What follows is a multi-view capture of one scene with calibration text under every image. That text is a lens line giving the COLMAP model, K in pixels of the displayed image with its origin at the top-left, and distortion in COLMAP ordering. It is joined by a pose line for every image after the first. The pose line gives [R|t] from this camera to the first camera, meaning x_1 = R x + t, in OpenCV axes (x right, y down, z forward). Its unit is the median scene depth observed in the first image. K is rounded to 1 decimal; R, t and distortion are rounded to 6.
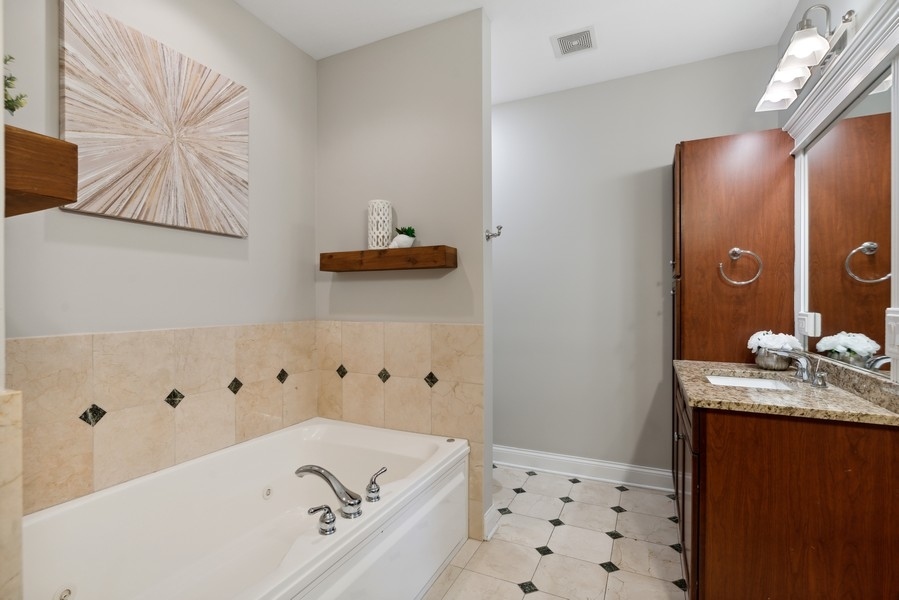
lens RADIAL K [[422.8, 0, 451.7], [0, 422.8, 302.0], [0, 0, 1]] dist [-0.012338, 0.004340]
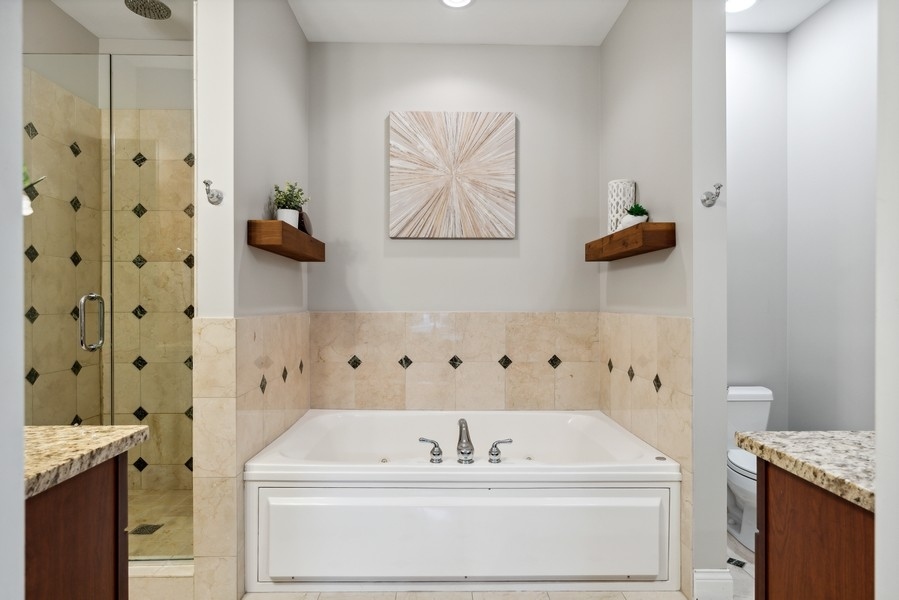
lens RADIAL K [[509.9, 0, 448.9], [0, 509.9, 302.1], [0, 0, 1]] dist [-0.001607, 0.015012]
pose [[0.447060, 0.001928, -0.894502, 0.828541], [-0.002696, 0.999996, 0.000808, 0.029660], [0.894500, 0.002051, 0.447064, 0.227194]]
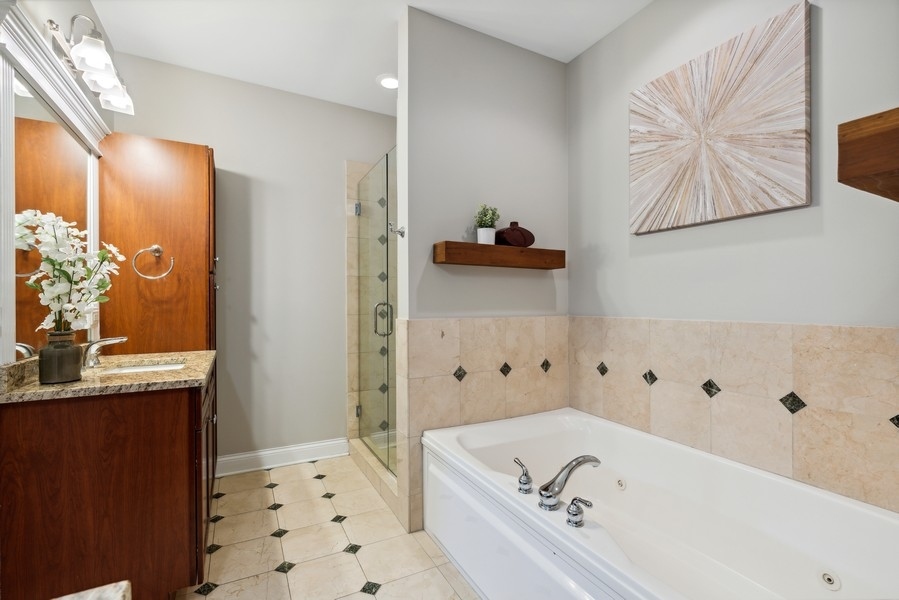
lens RADIAL K [[410.5, 0, 446.7], [0, 410.5, 300.9], [0, 0, 1]] dist [-0.002223, 0.001012]
pose [[-0.608693, 0.000134, -0.793405, 0.528258], [0.003250, 0.999992, -0.002325, 0.014966], [0.793399, -0.003994, -0.608689, 1.090672]]
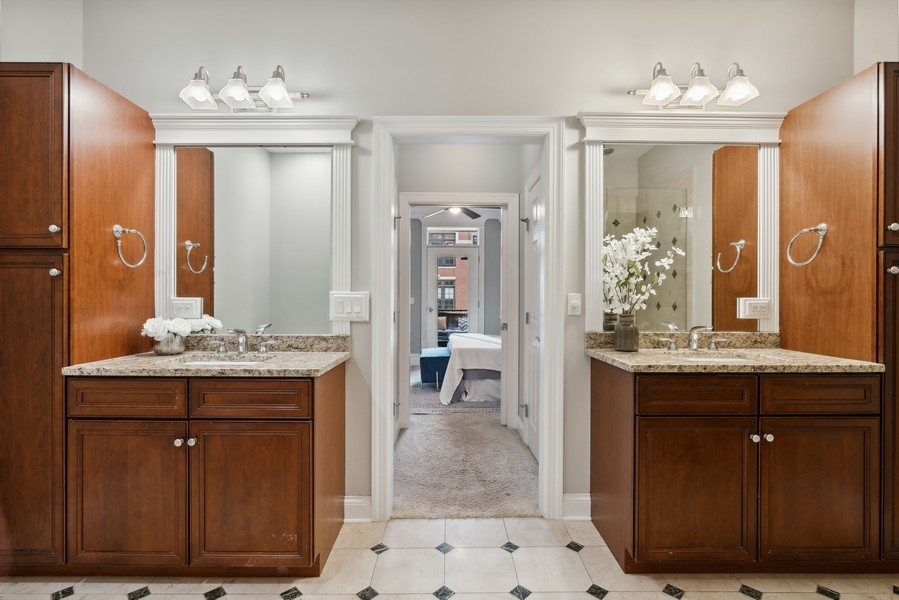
lens RADIAL K [[425.6, 0, 444.4], [0, 425.6, 299.1], [0, 0, 1]] dist [-0.007553, 0.000798]
pose [[-0.412785, -0.002628, 0.910825, -0.495271], [-0.001031, 0.999997, 0.002419, 0.027336], [-0.910828, 0.000060, -0.412786, 0.924956]]
